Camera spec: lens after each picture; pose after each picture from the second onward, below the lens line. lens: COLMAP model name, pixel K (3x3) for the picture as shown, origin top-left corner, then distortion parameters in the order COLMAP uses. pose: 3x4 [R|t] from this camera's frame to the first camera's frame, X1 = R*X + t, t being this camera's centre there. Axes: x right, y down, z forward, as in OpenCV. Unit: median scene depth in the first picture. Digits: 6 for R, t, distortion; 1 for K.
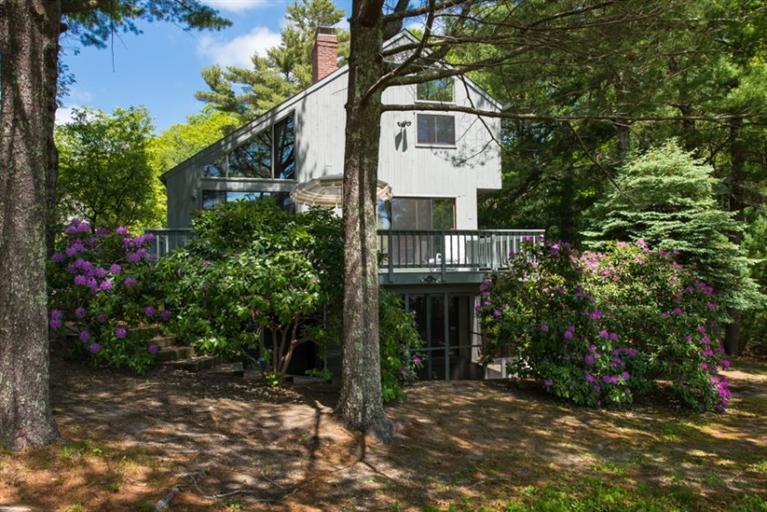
lens RADIAL K [[515.4, 0, 369.0], [0, 515.4, 271.4], [0, 0, 1]] dist [-0.001595, -0.009407]
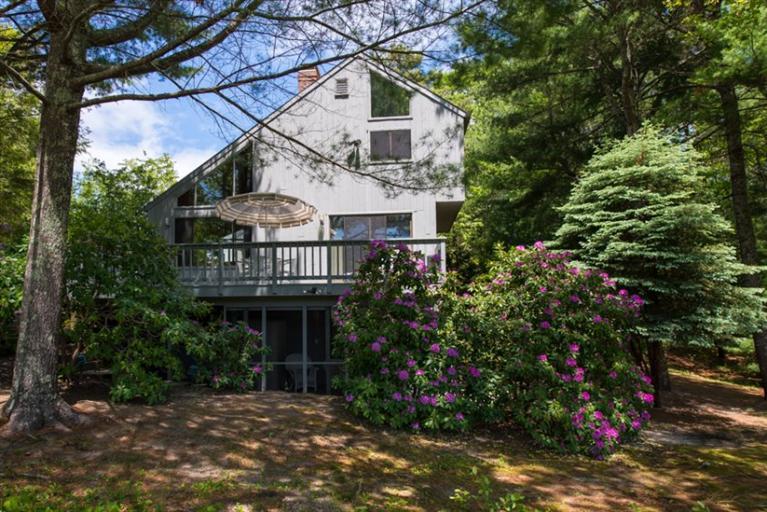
lens RADIAL K [[475.9, 0, 356.7], [0, 475.9, 293.1], [0, 0, 1]] dist [0.002845, -0.001024]
pose [[0.942765, -0.007020, -0.333385, 0.425238], [-0.002250, 0.999622, -0.027412, 0.038001], [0.333451, 0.026593, 0.942392, 0.146581]]
